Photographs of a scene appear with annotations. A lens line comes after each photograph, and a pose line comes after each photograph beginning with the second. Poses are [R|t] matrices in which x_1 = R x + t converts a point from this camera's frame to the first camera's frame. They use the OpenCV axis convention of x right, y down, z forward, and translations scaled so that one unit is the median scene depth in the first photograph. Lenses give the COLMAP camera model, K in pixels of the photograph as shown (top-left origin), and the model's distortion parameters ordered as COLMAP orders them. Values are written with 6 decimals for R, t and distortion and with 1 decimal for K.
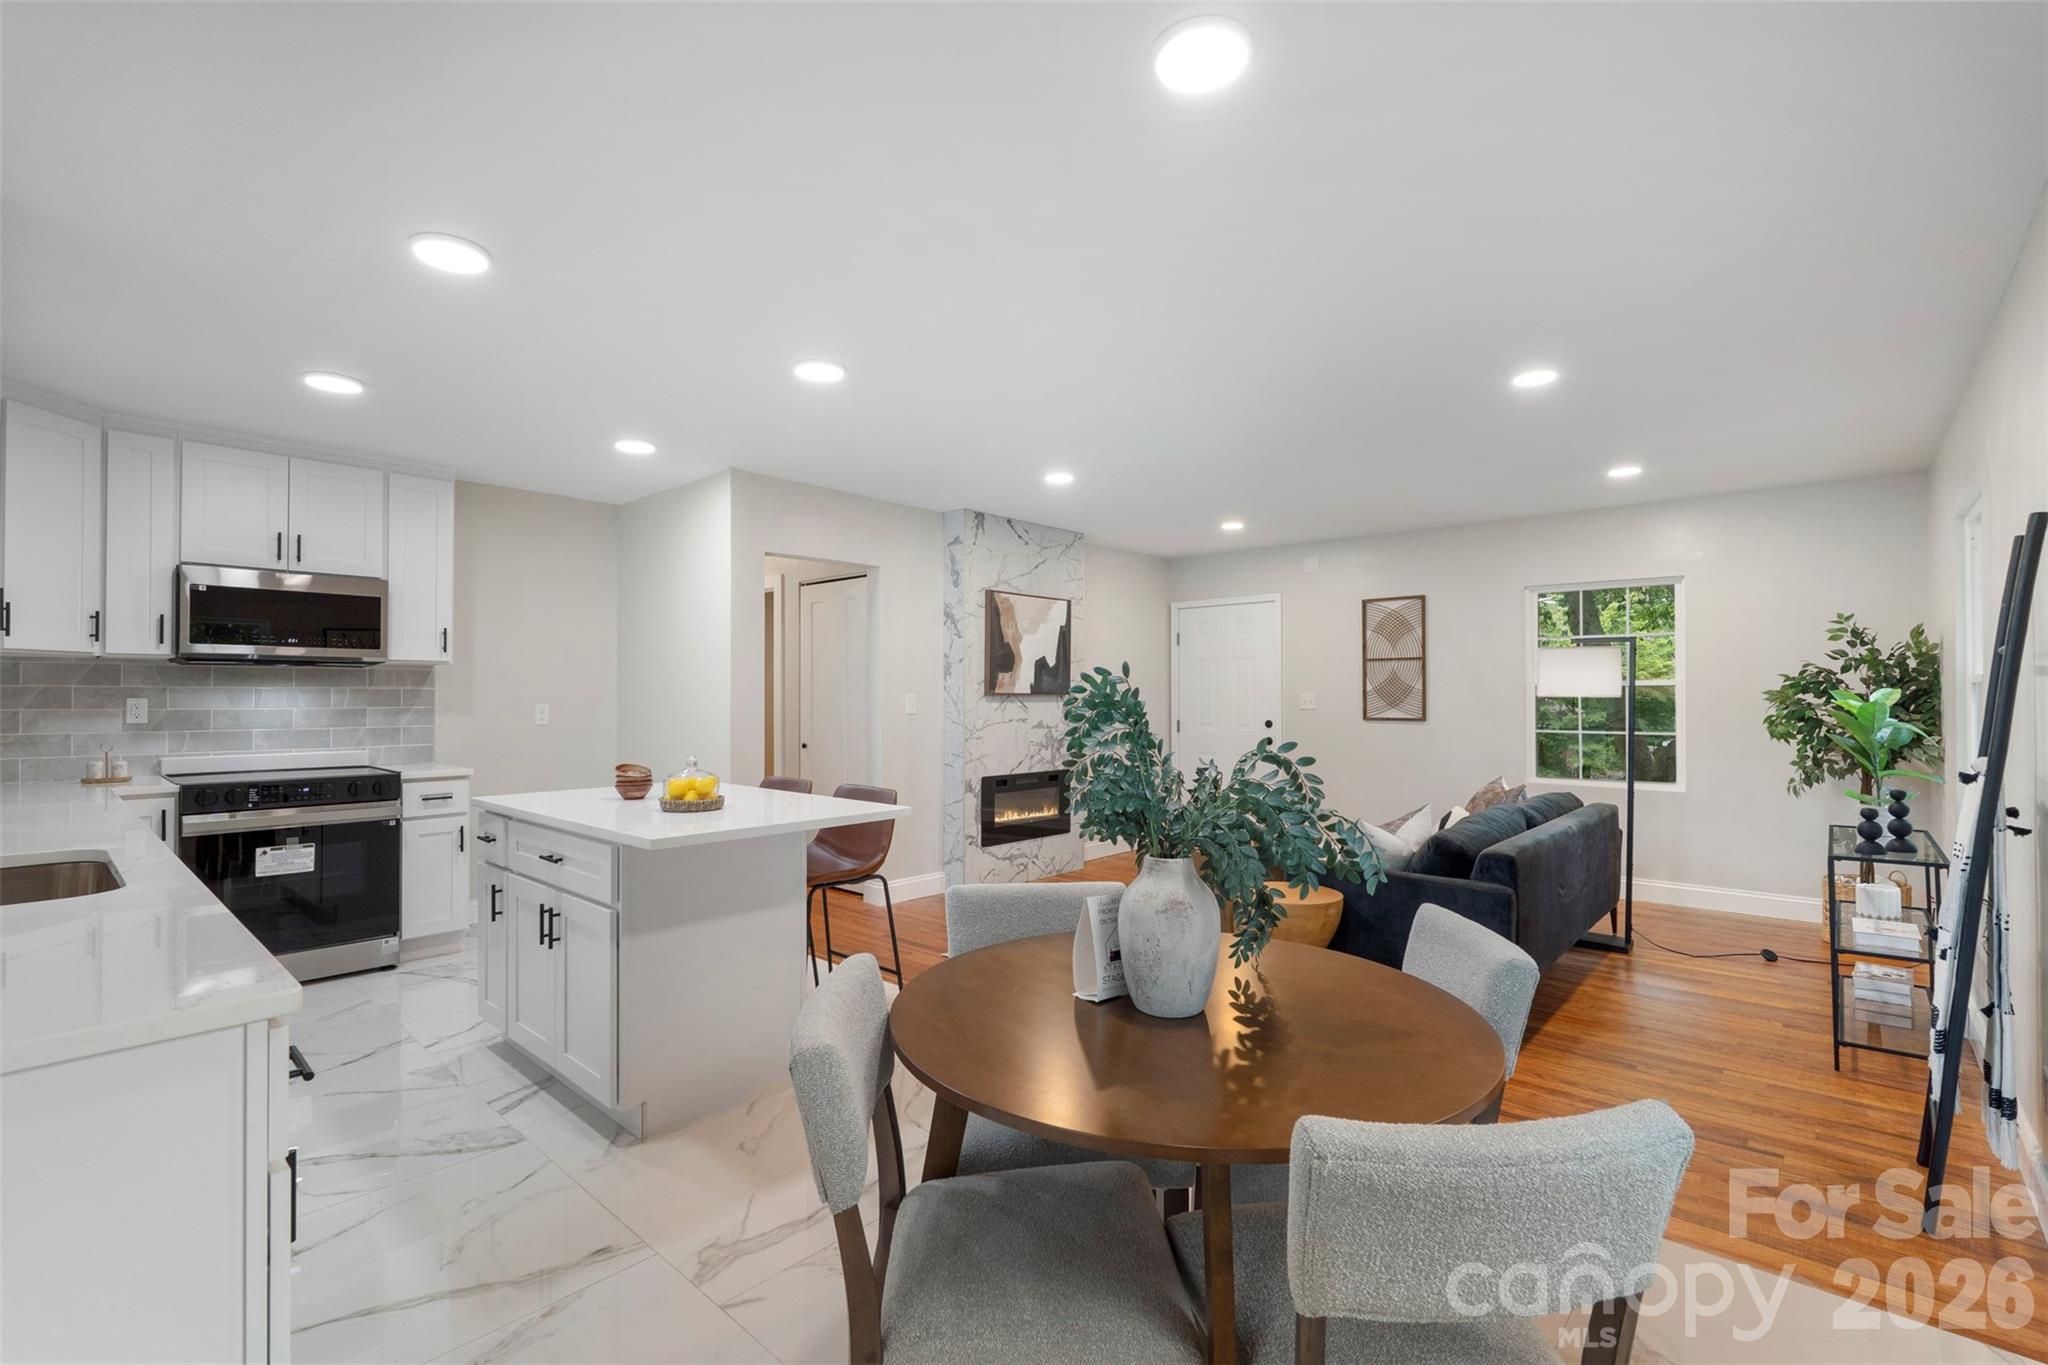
lens RADIAL K [[897.0, 0, 1024.0], [0, 897.0, 682.5], [0, 0, 1]] dist [0.000716, -0.000008]
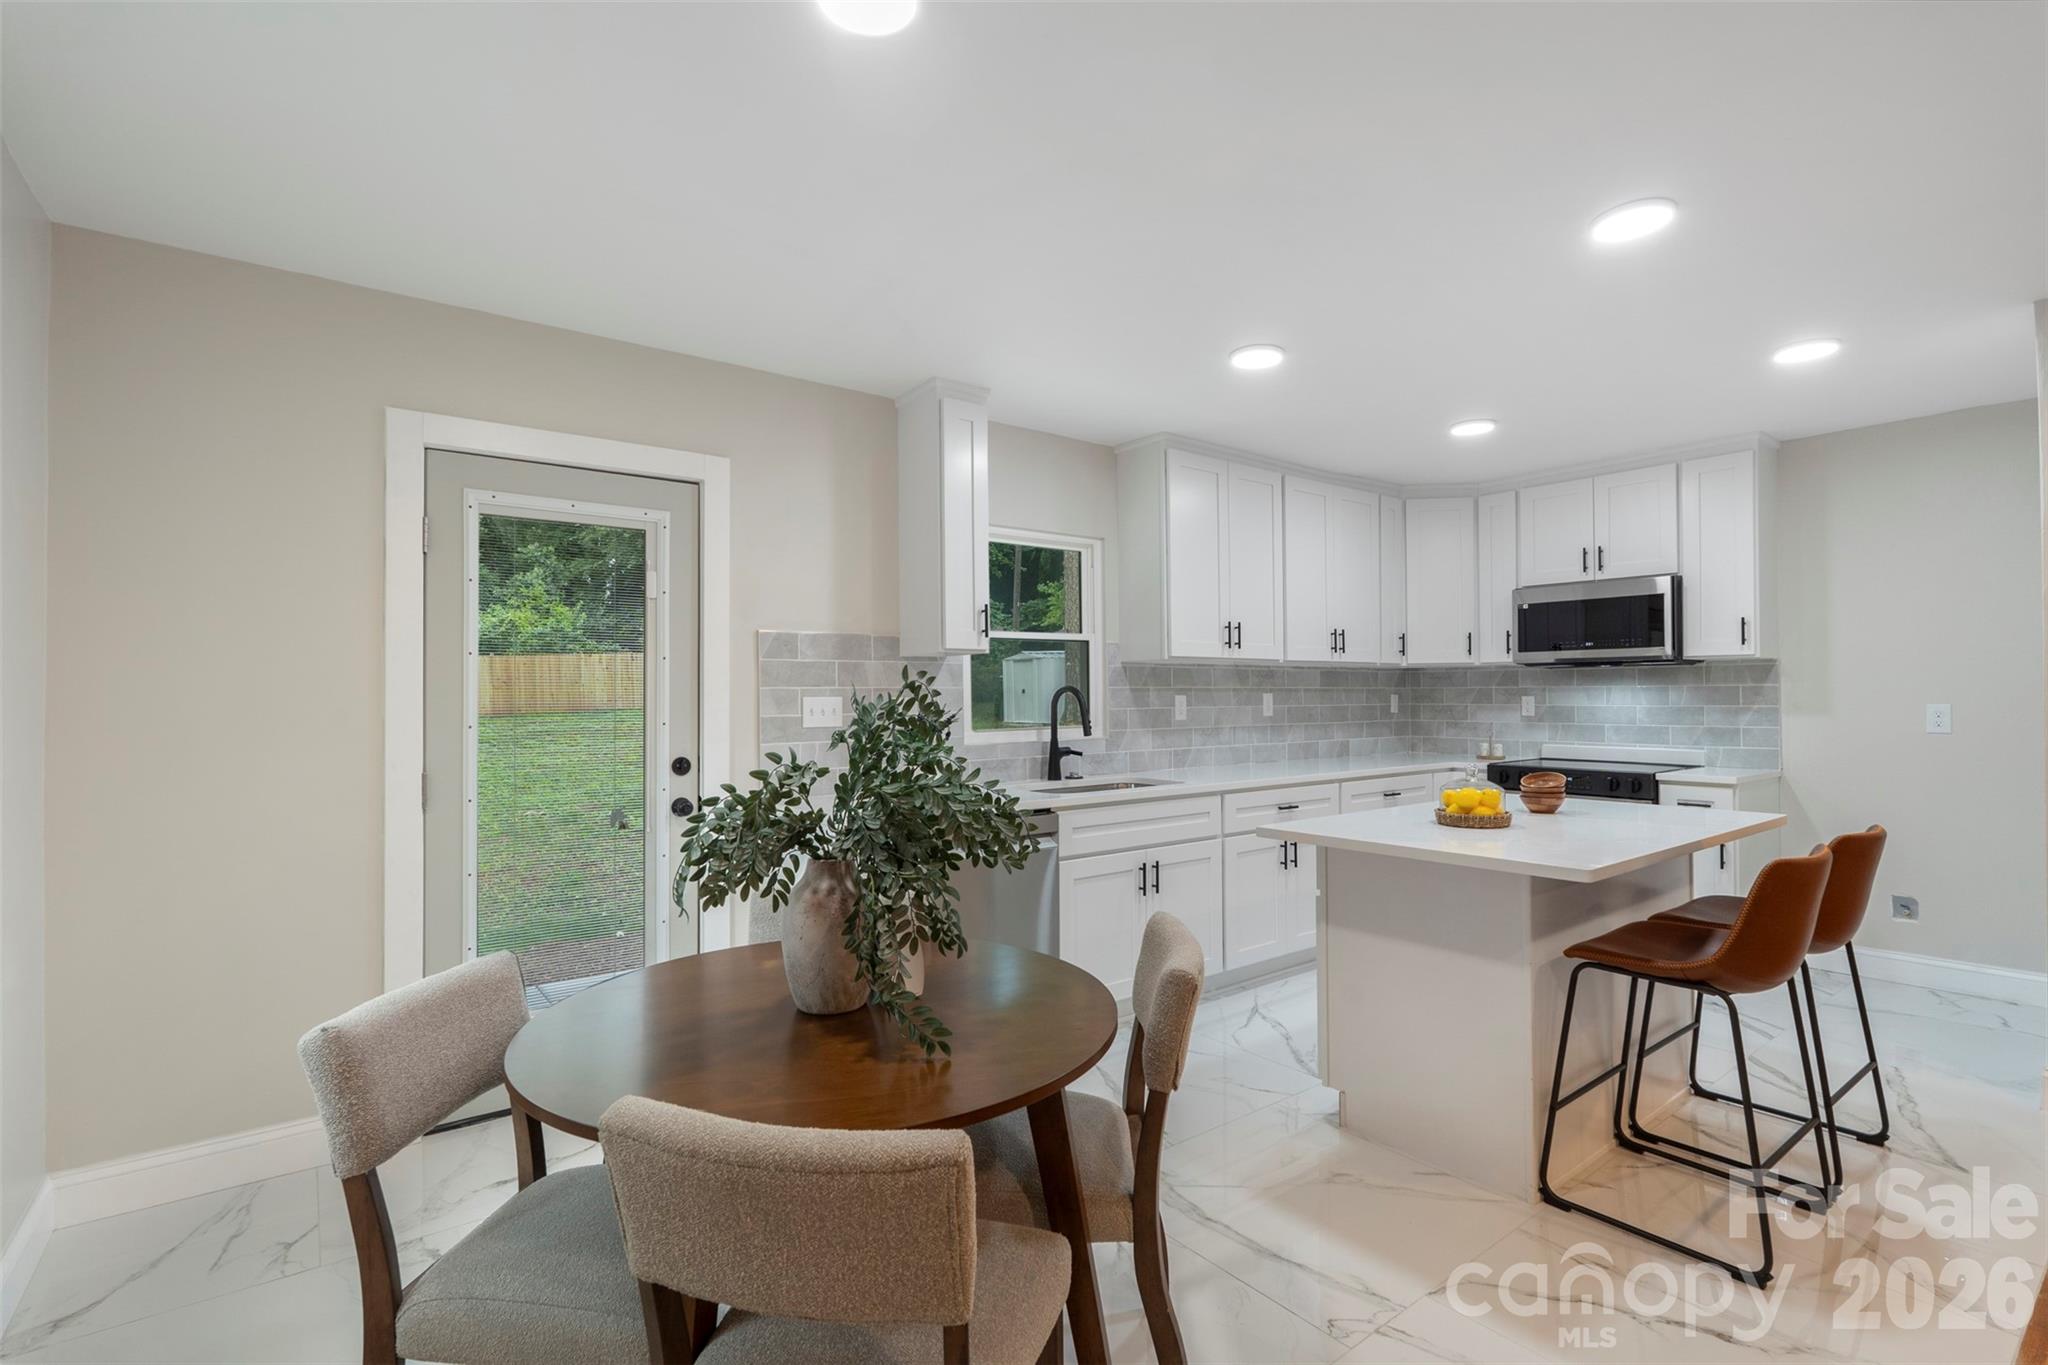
lens RADIAL K [[971.4, 0, 1024.0], [0, 971.4, 682.5], [0, 0, 1]] dist [-0.052860, -0.000145]
pose [[-0.156654, -0.011246, -0.987590, 0.415006], [0.016358, 0.999768, -0.013979, 0.005459], [0.987518, -0.018345, -0.156434, 0.469456]]
